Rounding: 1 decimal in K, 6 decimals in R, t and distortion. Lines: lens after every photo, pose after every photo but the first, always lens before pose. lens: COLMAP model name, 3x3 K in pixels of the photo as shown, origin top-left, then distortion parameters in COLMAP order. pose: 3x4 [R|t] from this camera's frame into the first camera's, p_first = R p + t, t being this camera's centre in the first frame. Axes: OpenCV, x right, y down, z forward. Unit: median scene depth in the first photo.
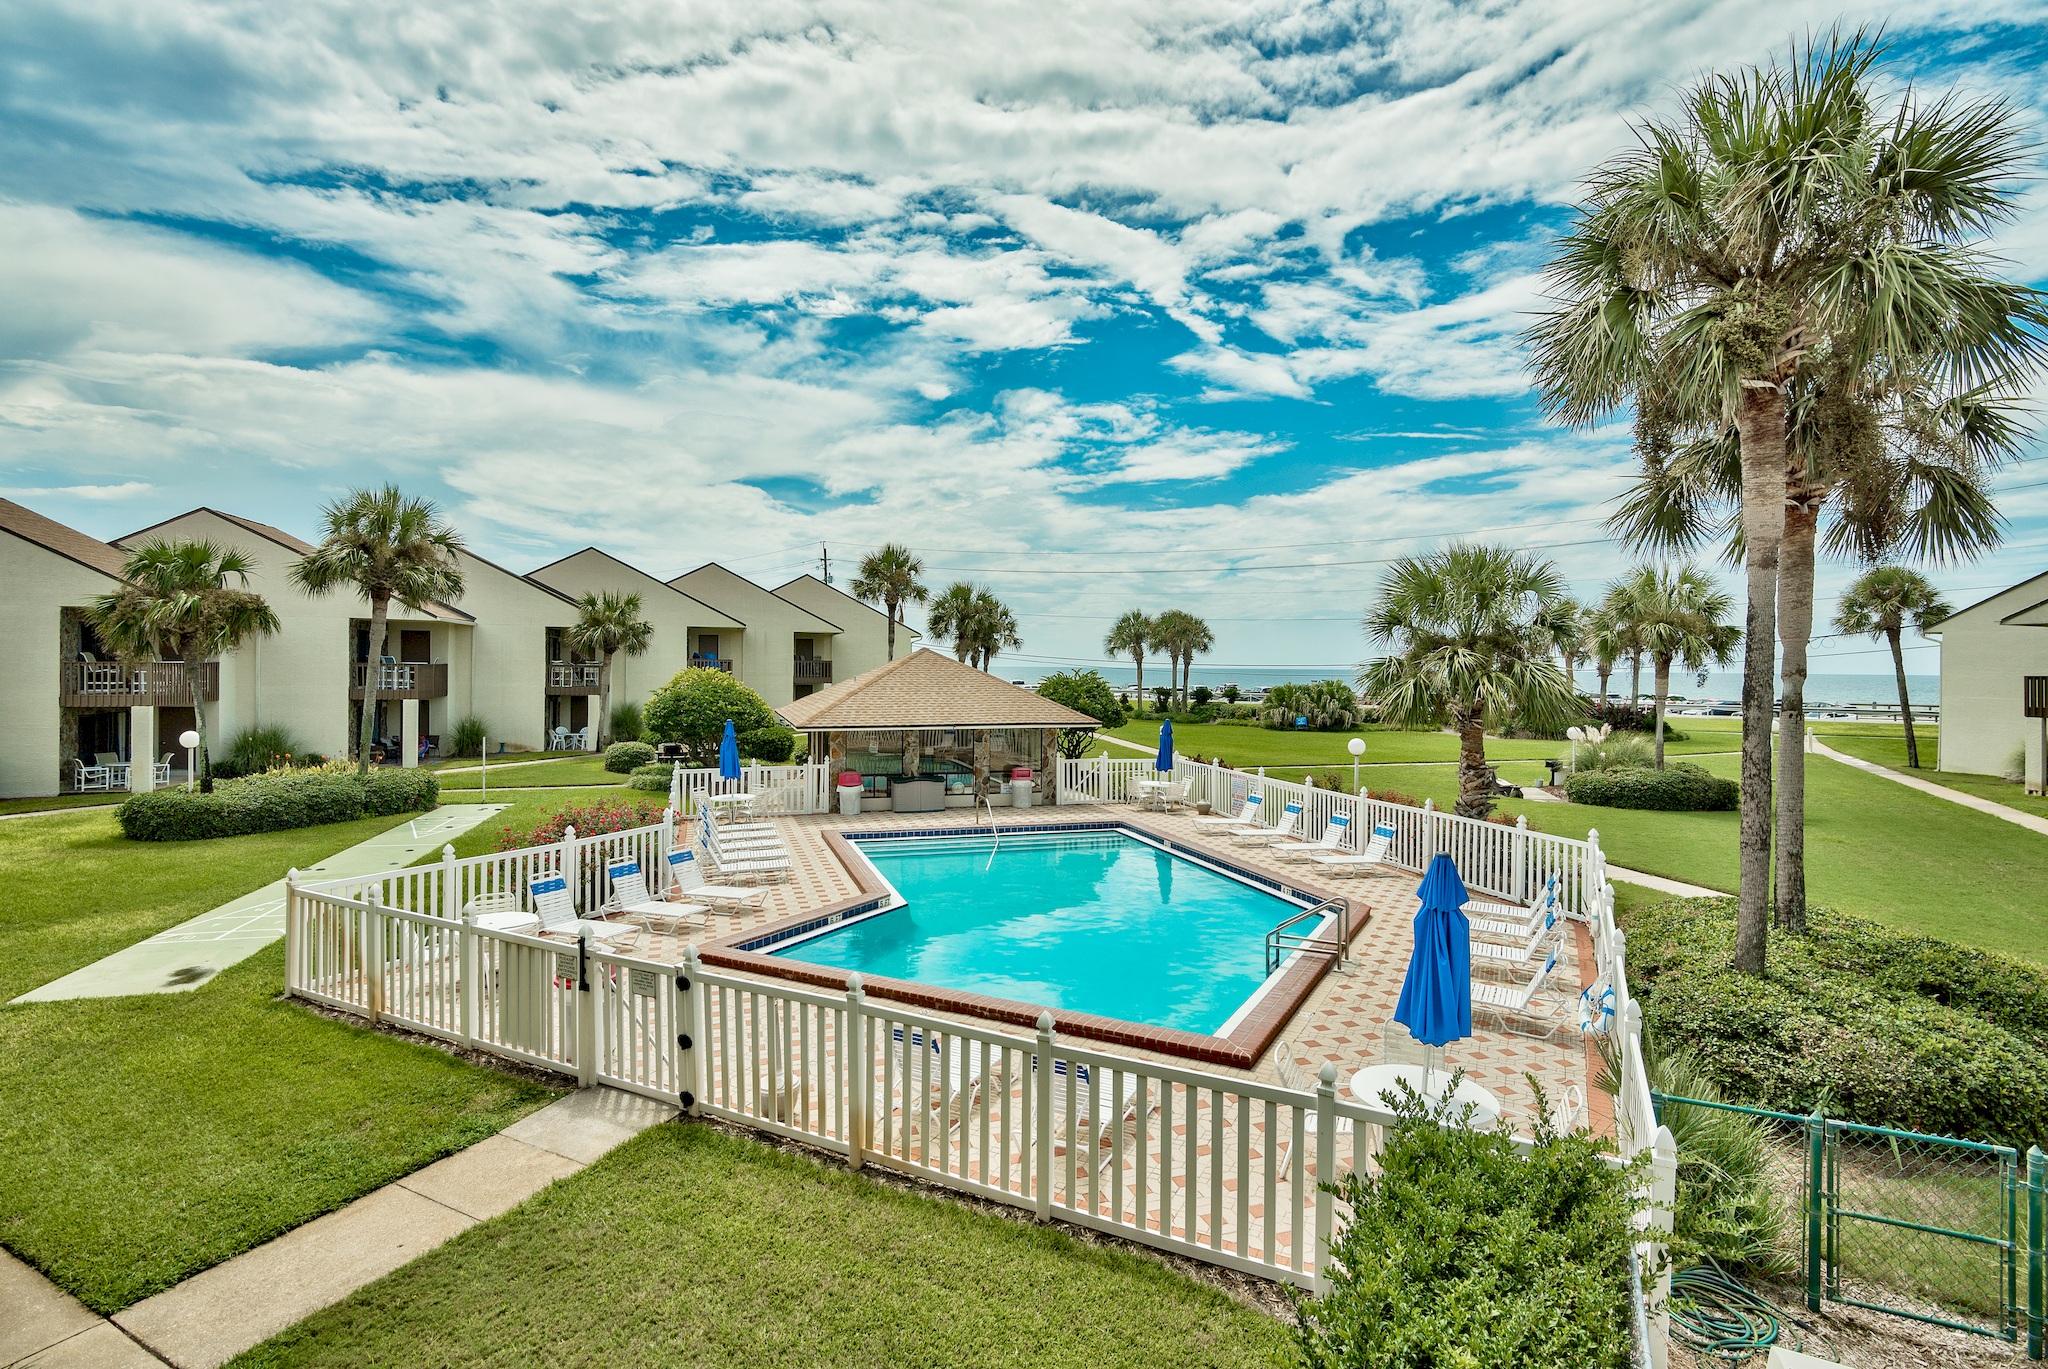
lens RADIAL K [[1028.5, 0, 1015.3], [0, 1028.5, 669.8], [0, 0, 1]] dist [-0.000024, 0.001062]
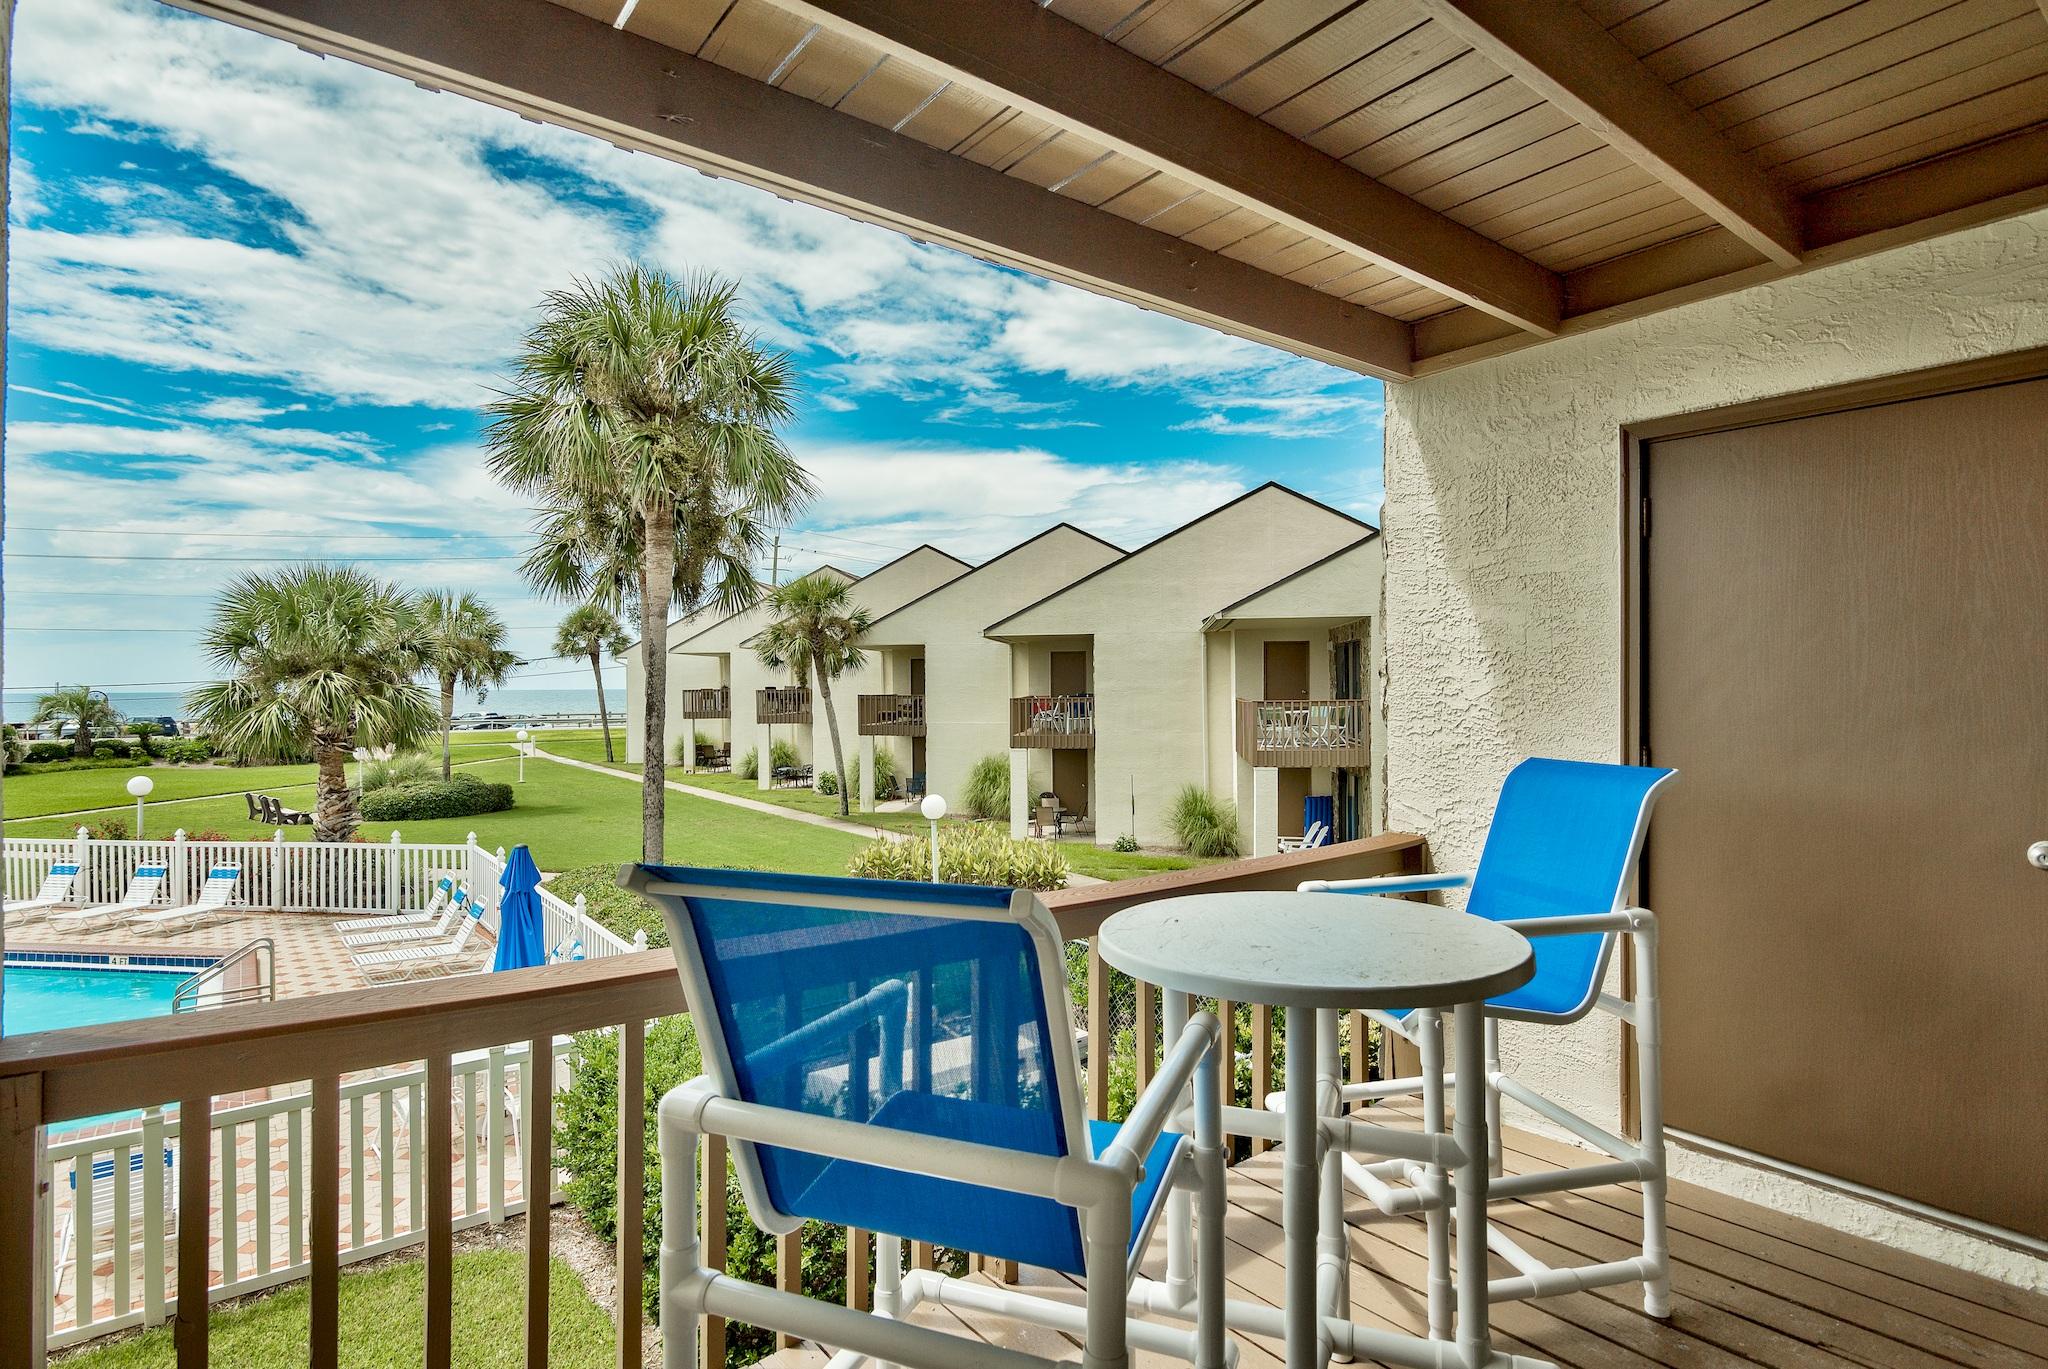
lens RADIAL K [[1028.2, 0, 1024.0], [0, 1028.2, 684.5], [0, 0, 1]] dist [0.000614, -0.001930]
pose [[0.417401, -0.010411, 0.908663, -0.111917], [0.013585, 0.999894, 0.005216, -0.002659], [-0.908621, 0.010167, 0.417498, -0.012951]]
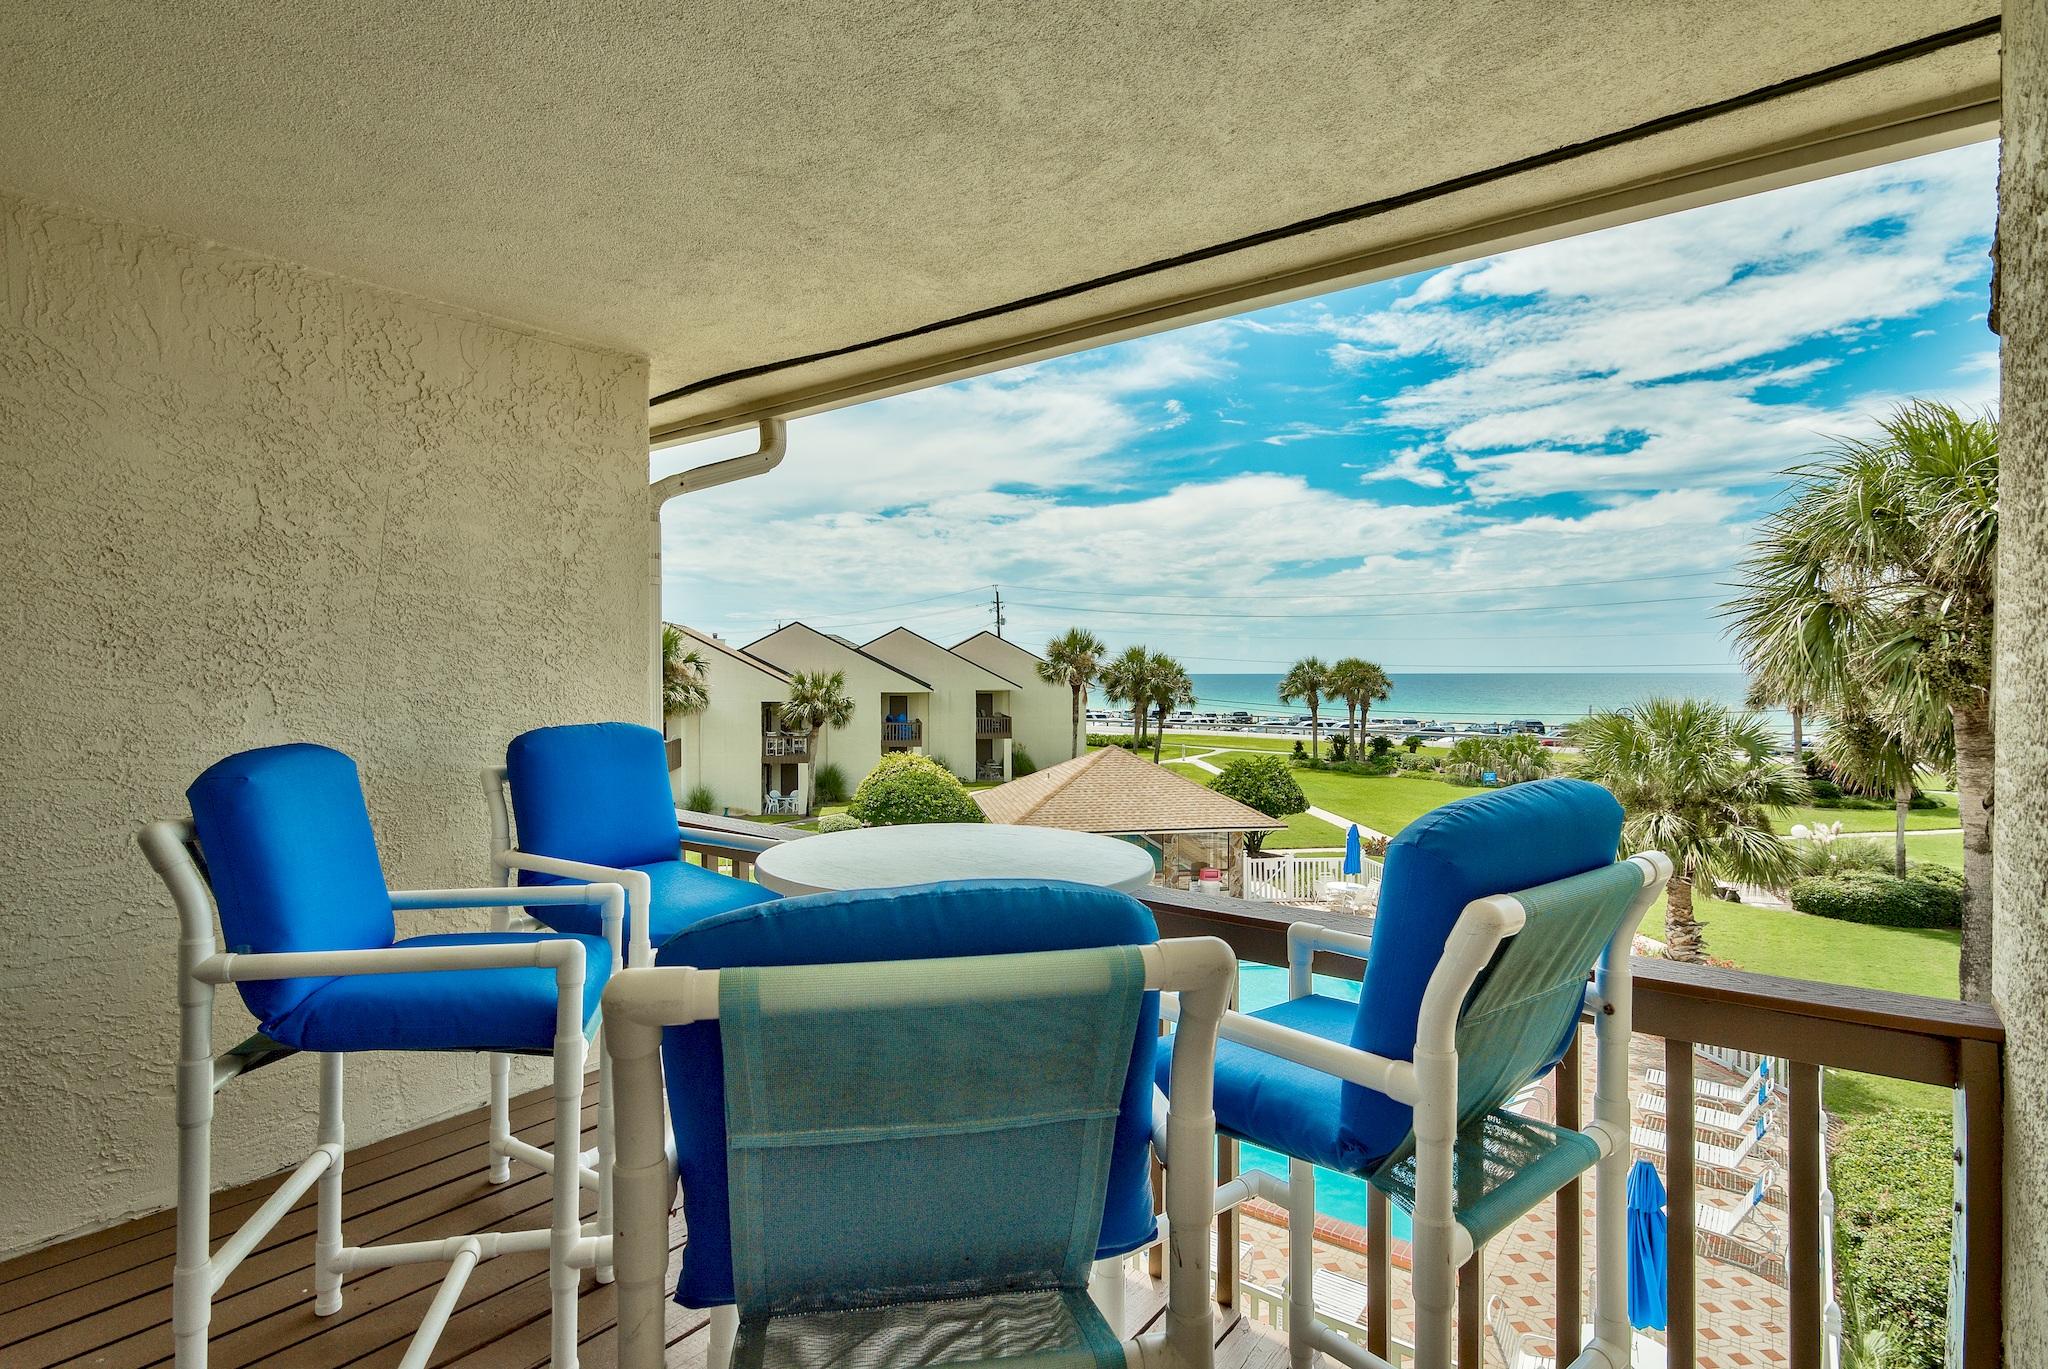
lens RADIAL K [[1025.1, 0, 994.4], [0, 1025.1, 685.0], [0, 0, 1]] dist [-0.012665, 0.006444]
pose [[0.984427, -0.007227, -0.175647, -0.024444], [0.007571, 0.999971, 0.001287, -0.090541], [0.175633, -0.002597, 0.984452, -0.062680]]
